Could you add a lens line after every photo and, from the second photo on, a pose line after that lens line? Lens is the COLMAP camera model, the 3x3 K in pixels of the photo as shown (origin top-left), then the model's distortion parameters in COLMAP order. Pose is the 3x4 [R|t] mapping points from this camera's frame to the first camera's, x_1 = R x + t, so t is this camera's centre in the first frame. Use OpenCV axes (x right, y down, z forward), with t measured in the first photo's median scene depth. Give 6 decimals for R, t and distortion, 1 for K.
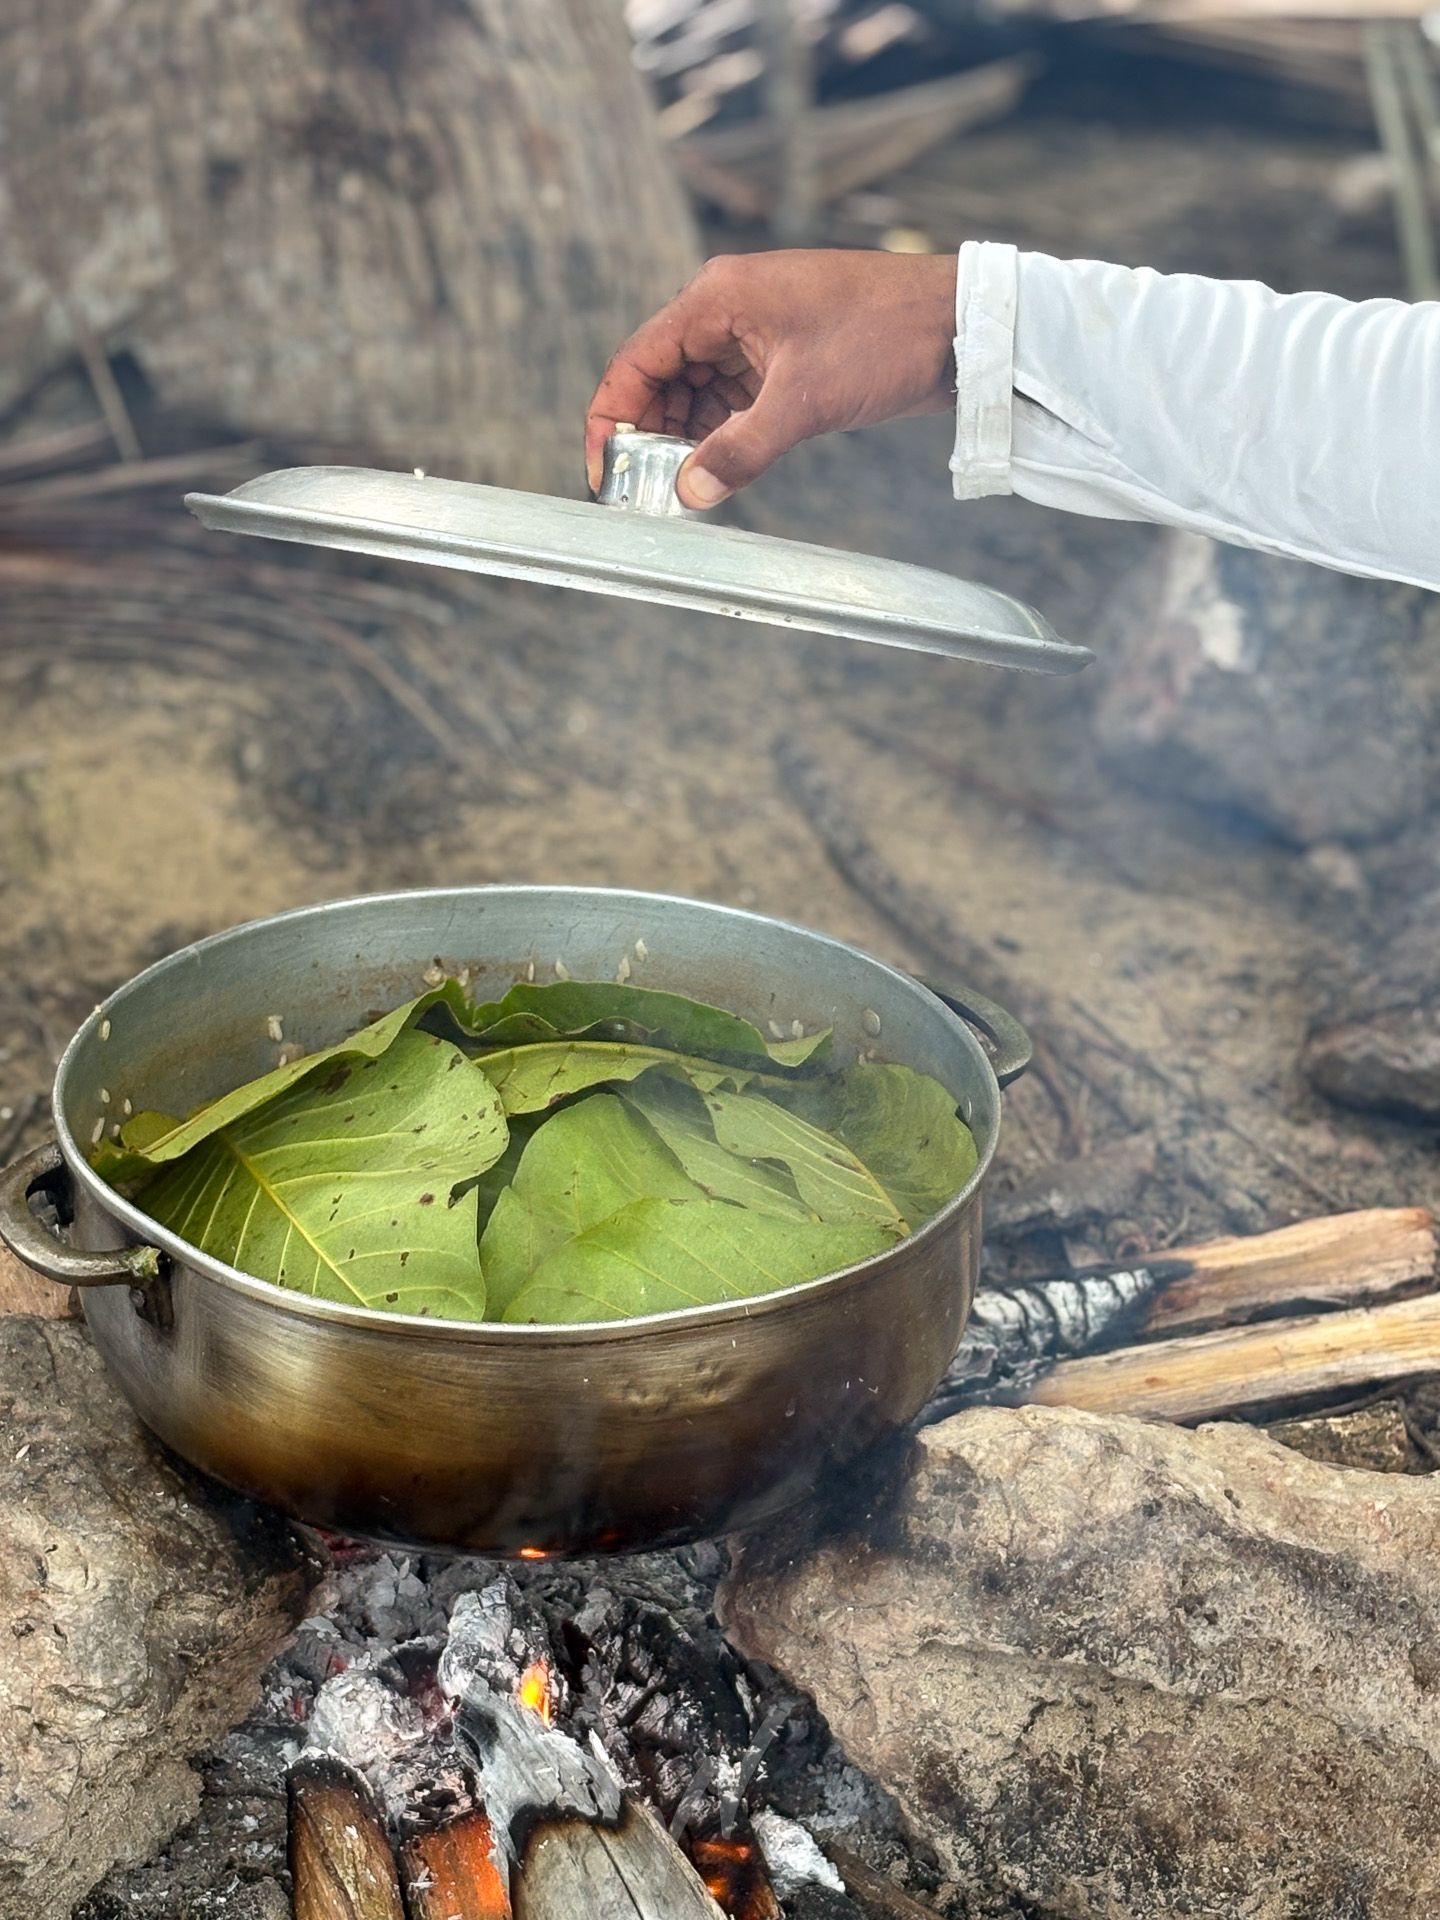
lens RADIAL K [[4424.6, 0, 720.0], [0, 4424.6, 960.0], [0, 0, 1]] dist [0.116528, 0.777699]
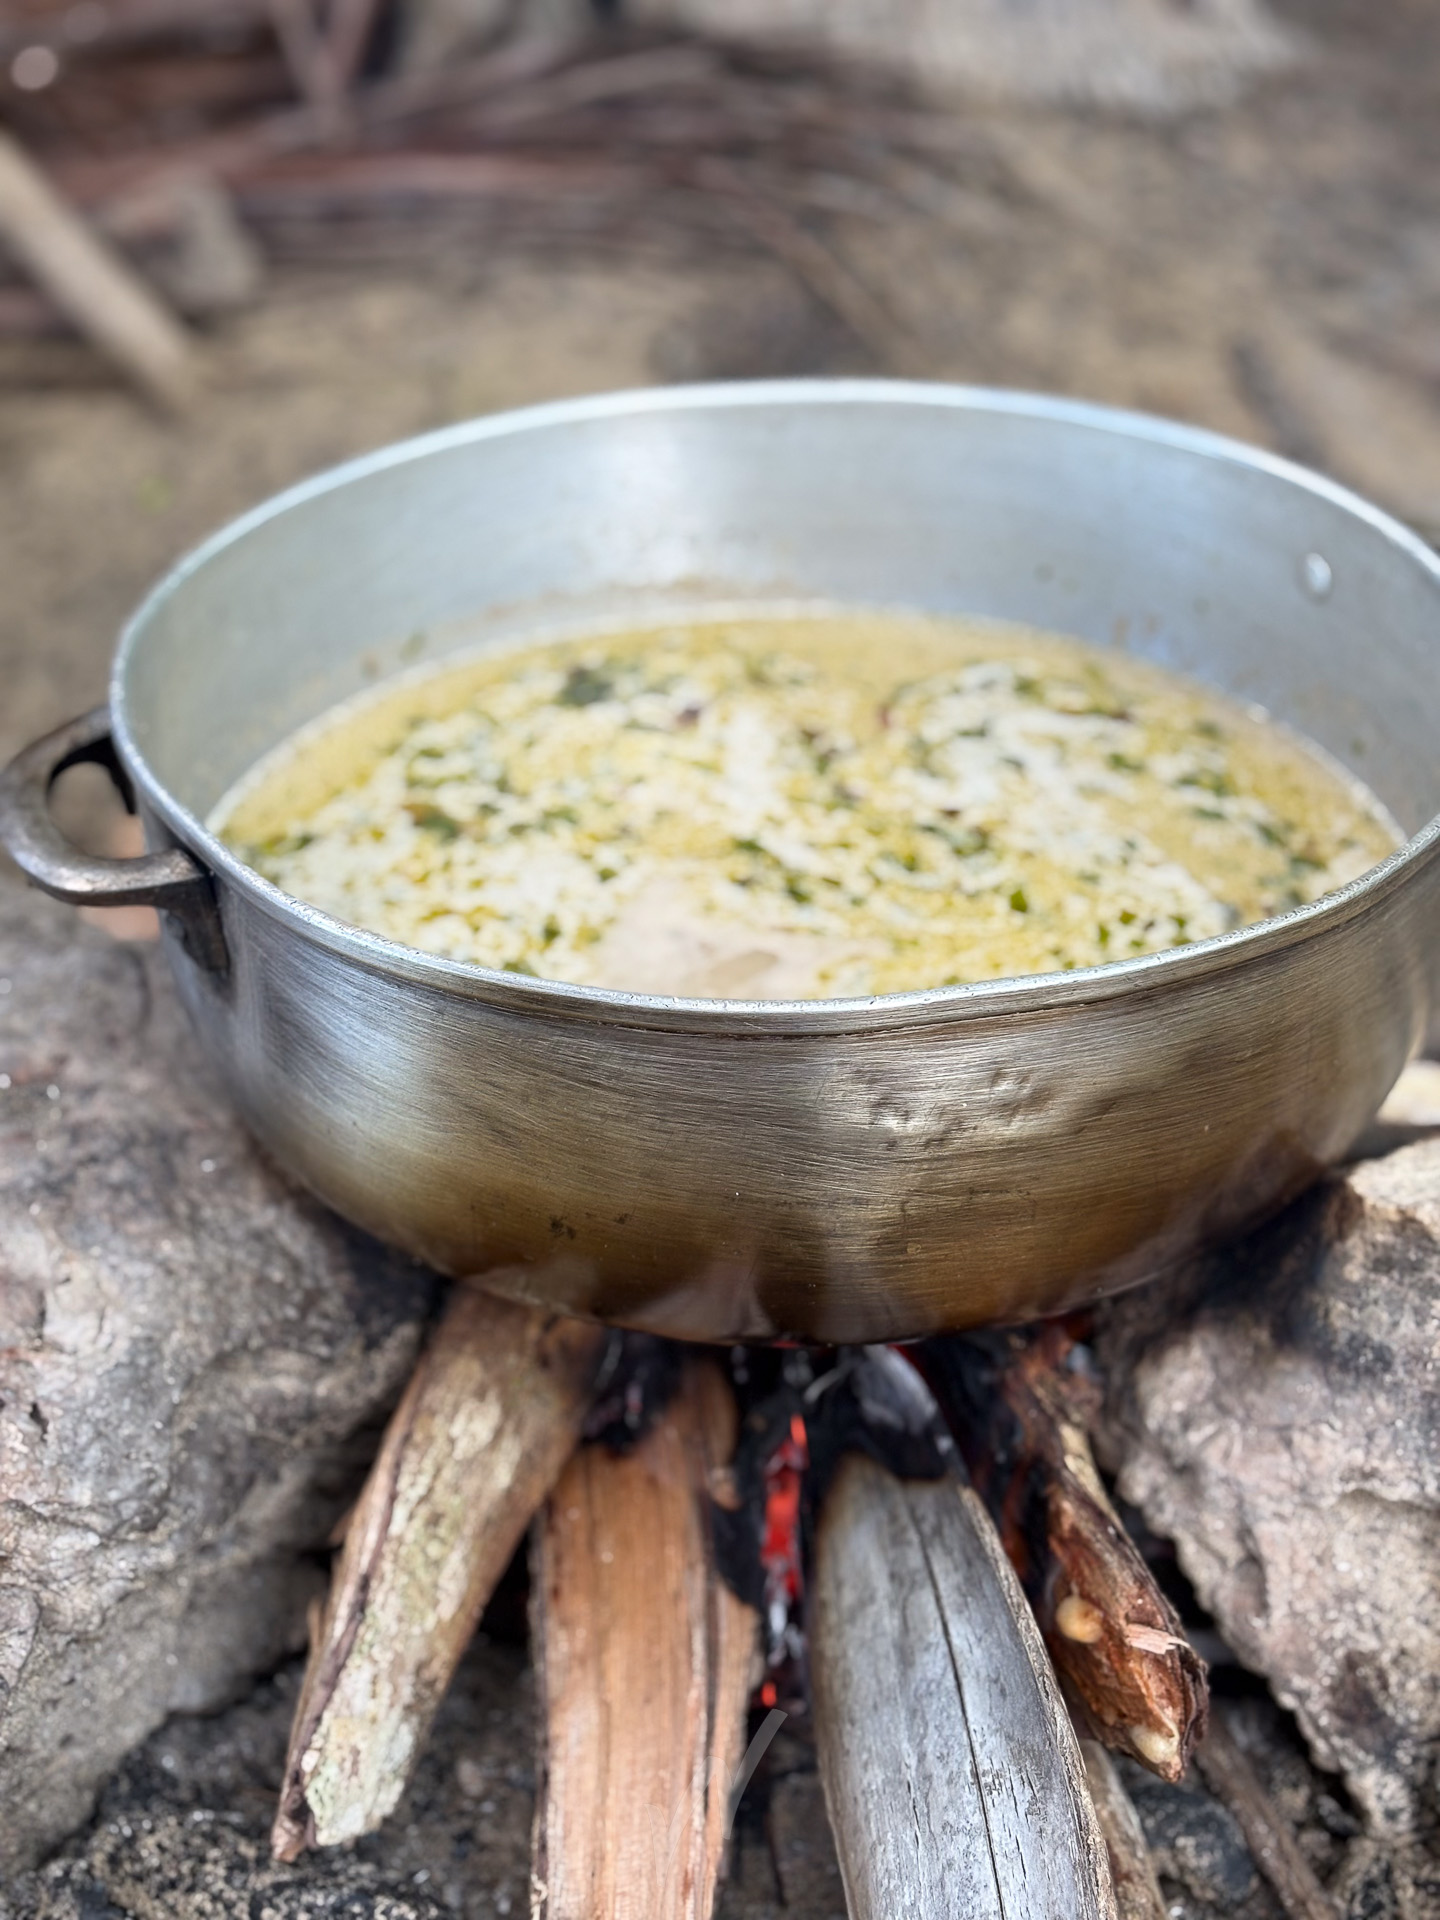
lens RADIAL K [[2909.3, 0, 720.0], [0, 2909.3, 960.0], [0, 0, 1]] dist [0.048956, -0.092835]
pose [[0.984997, 0.041738, -0.167446, 0.023780], [-0.025120, 0.994654, 0.100165, 0.034095], [0.170731, -0.094456, 0.980780, 0.569987]]
